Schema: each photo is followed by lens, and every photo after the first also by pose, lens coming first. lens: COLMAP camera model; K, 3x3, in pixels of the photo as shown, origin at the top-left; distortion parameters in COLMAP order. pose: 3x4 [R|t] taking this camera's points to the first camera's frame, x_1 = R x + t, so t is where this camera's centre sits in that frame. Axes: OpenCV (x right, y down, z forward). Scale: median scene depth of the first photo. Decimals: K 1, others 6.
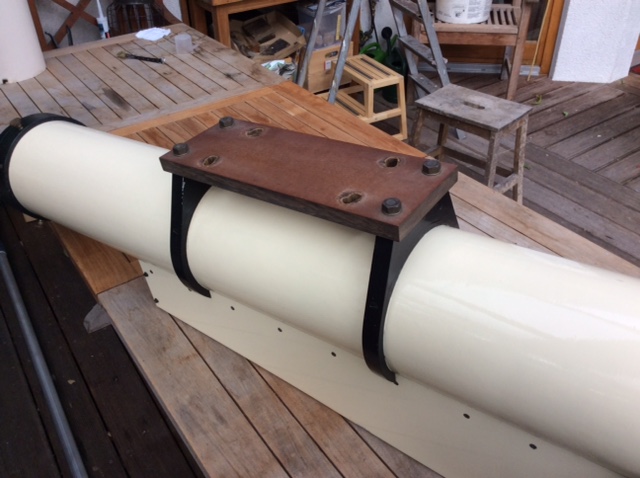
lens RADIAL K [[593.9, 0, 320.0], [0, 593.9, 239.0], [0, 0, 1]] dist [0.105284, -0.210926]
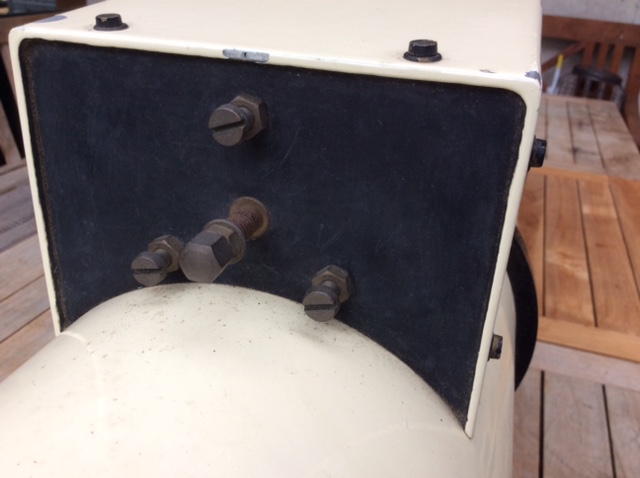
lens RADIAL K [[593.9, 0, 320.0], [0, 593.9, 239.0], [0, 0, 1]] dist [0.105284, -0.210926]
pose [[0.570275, 0.398014, -0.718590, 0.225391], [-0.540098, 0.840786, 0.037072, -0.070495], [0.618935, 0.366967, 0.694445, 0.447564]]
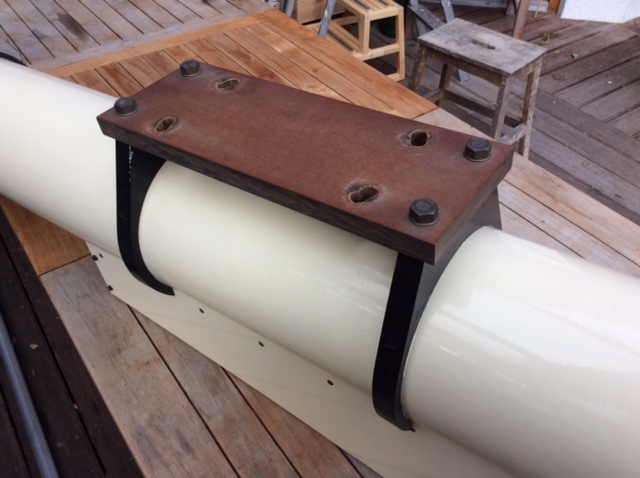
lens RADIAL K [[596.2, 0, 327.4], [0, 596.2, 255.2], [0, 0, 1]] dist [0.064123, -0.124944]
pose [[0.999137, 0.016193, 0.038242, -0.005490], [-0.021042, 0.991292, 0.129991, -0.031745], [-0.035804, -0.130684, 0.990777, 0.108711]]
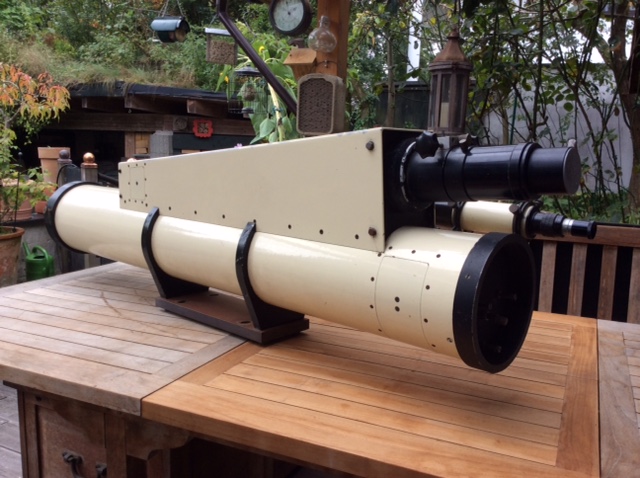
lens RADIAL K [[593.9, 0, 320.0], [0, 593.9, 239.0], [0, 0, 1]] dist [0.105284, -0.210926]
pose [[-0.870109, 0.065840, -0.488442, 0.265817], [-0.312545, 0.692572, 0.650122, -0.601432], [0.381086, 0.718337, -0.582035, 1.123902]]
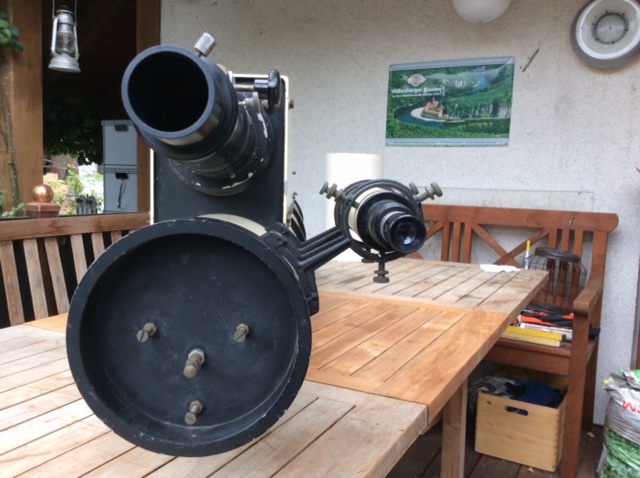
lens RADIAL K [[593.9, 0, 320.0], [0, 593.9, 239.0], [0, 0, 1]] dist [0.105284, -0.210926]
pose [[0.441801, 0.123106, -0.888626, 0.521798], [-0.562645, 0.809535, -0.167582, -0.098489], [0.698744, 0.574019, 0.426918, 0.525573]]
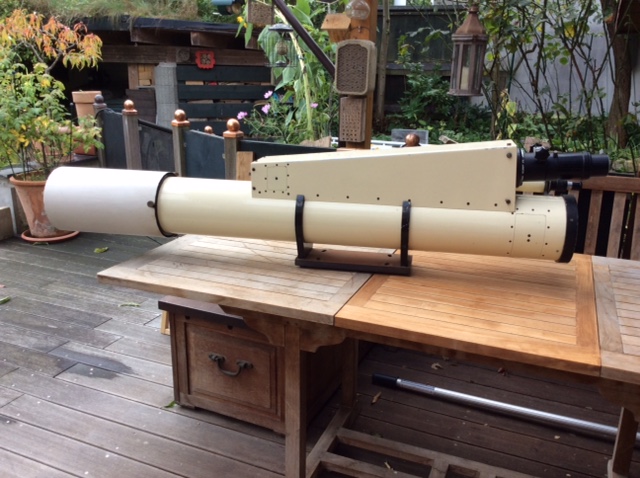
lens RADIAL K [[593.9, 0, 320.0], [0, 593.9, 239.0], [0, 0, 1]] dist [0.105284, -0.210926]
pose [[-0.850474, 0.153664, -0.503072, 0.604491], [-0.322814, 0.602633, 0.729811, -0.832716], [0.415314, 0.783084, -0.462919, 1.175856]]
